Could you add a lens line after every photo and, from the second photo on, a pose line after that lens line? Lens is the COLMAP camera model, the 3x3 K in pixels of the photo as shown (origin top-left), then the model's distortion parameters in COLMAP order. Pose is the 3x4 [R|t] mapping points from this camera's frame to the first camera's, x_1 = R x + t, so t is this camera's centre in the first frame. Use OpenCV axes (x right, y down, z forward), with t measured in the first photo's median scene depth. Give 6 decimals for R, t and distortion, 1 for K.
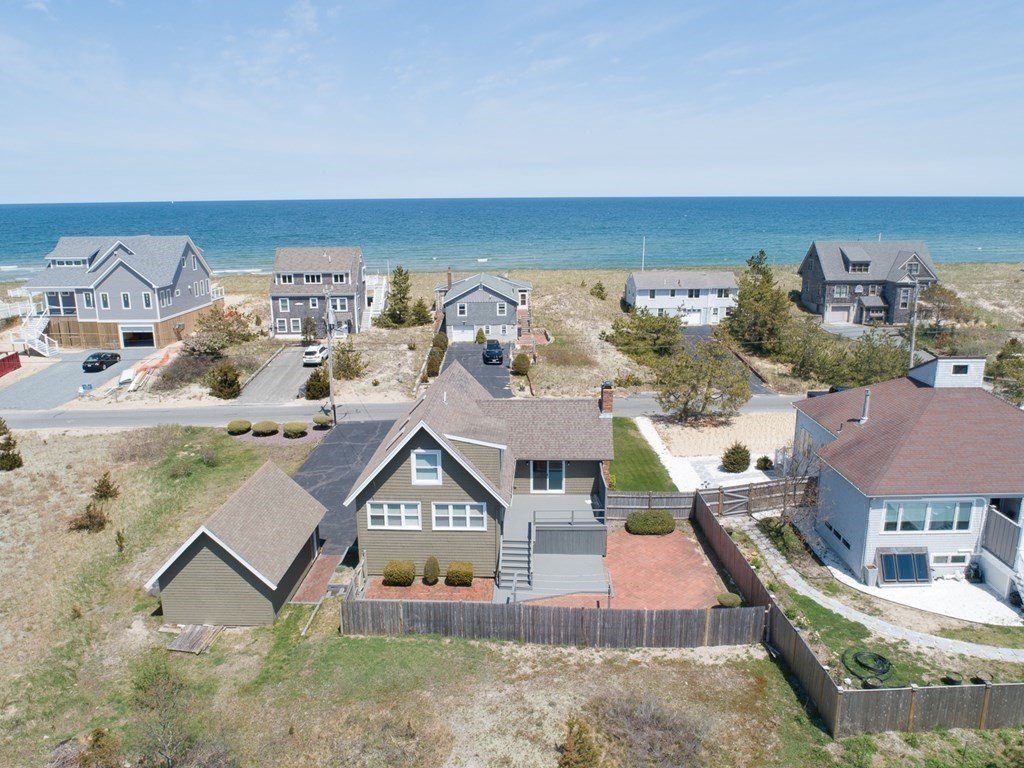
lens RADIAL K [[763.2, 0, 512.5], [0, 763.2, 391.8], [0, 0, 1]] dist [-0.025741, 0.001461]
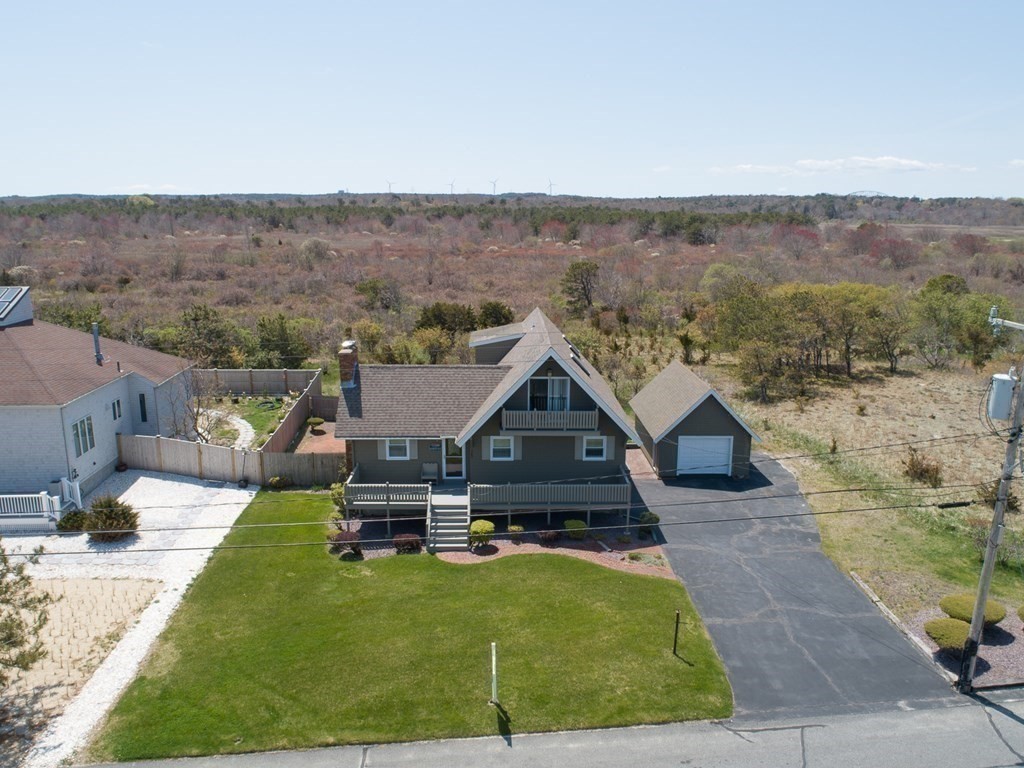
lens RADIAL K [[760.2, 0, 512.0], [0, 760.2, 384.0], [0, 0, 1]] dist [-0.037920, 0.002744]
pose [[-0.998348, 0.015431, -0.055341, -0.003154], [-0.011786, 0.887763, 0.460150, -0.252932], [0.056230, 0.460042, -0.886115, 1.273277]]
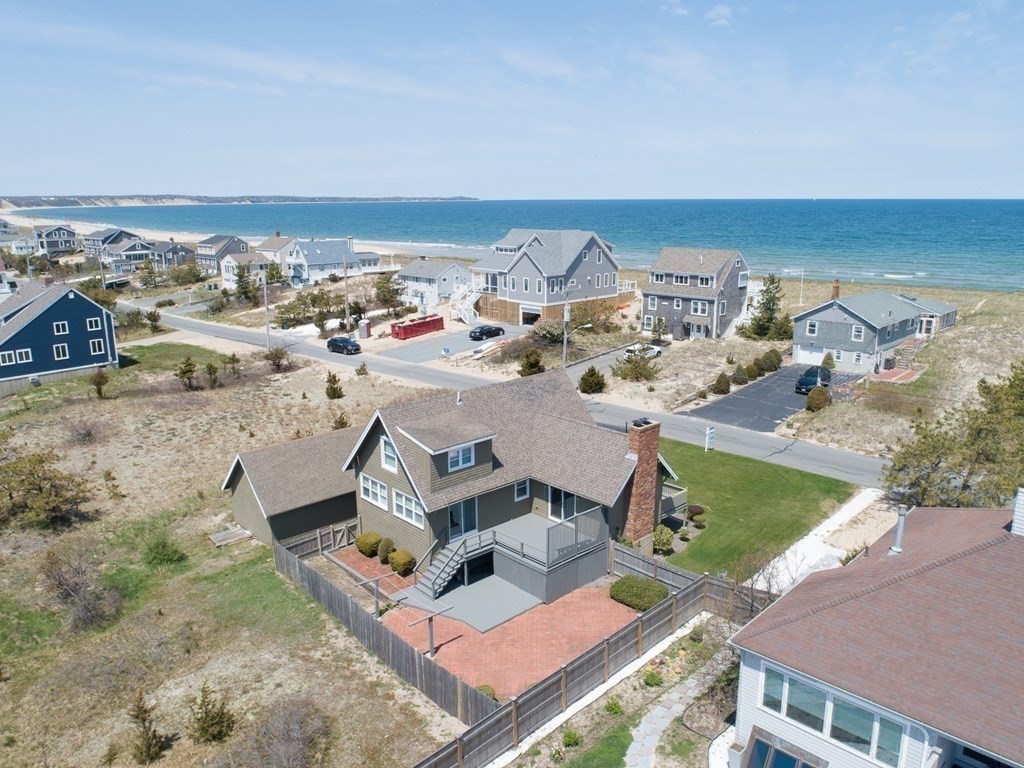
lens RADIAL K [[763.2, 0, 512.5], [0, 763.2, 391.8], [0, 0, 1]] dist [-0.025741, 0.001461]
pose [[0.706560, 0.177391, -0.685059, 0.437788], [-0.175371, 0.981766, 0.073346, -0.057978], [0.685578, 0.068316, 0.724786, 0.202859]]
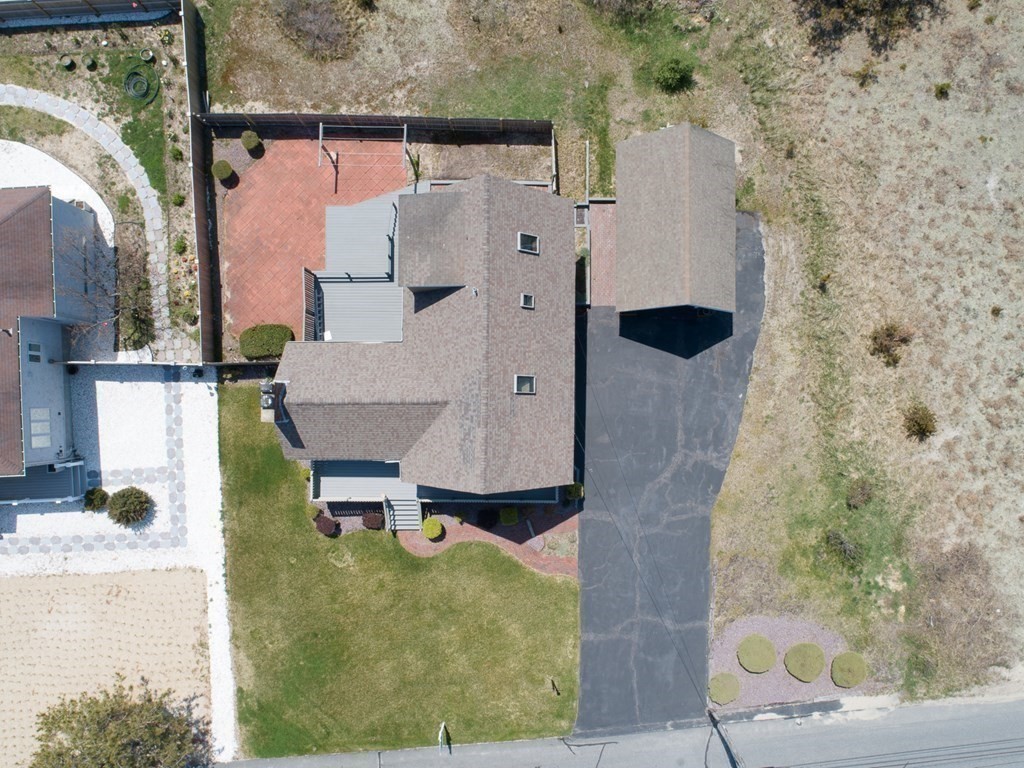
lens RADIAL K [[763.2, 0, 512.5], [0, 763.2, 391.8], [0, 0, 1]] dist [-0.025741, 0.001461]
pose [[-0.999333, 0.034827, 0.010939, -0.087671], [0.002217, -0.241194, 0.970474, -0.520205], [0.036437, 0.969852, 0.240956, 0.603156]]
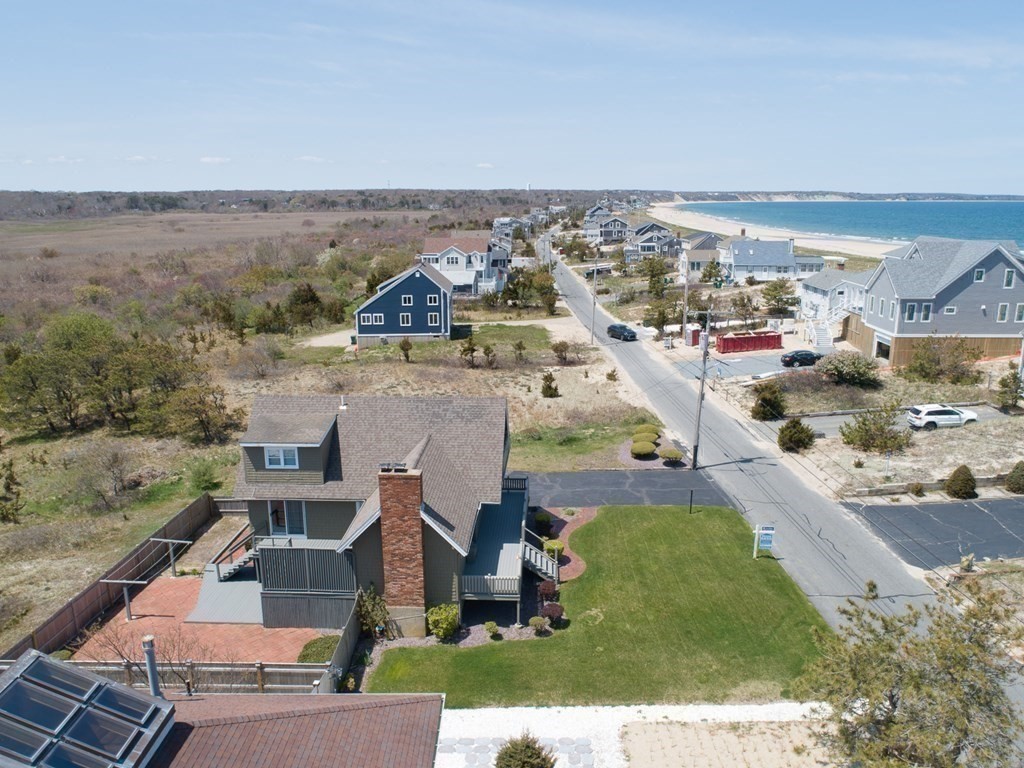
lens RADIAL K [[763.2, 0, 512.5], [0, 763.2, 391.8], [0, 0, 1]] dist [-0.025741, 0.001461]
pose [[-0.010772, 0.253158, -0.967365, 0.573109], [-0.243800, 0.937561, 0.248073, -0.201375], [0.969766, 0.238516, 0.051621, 0.767112]]
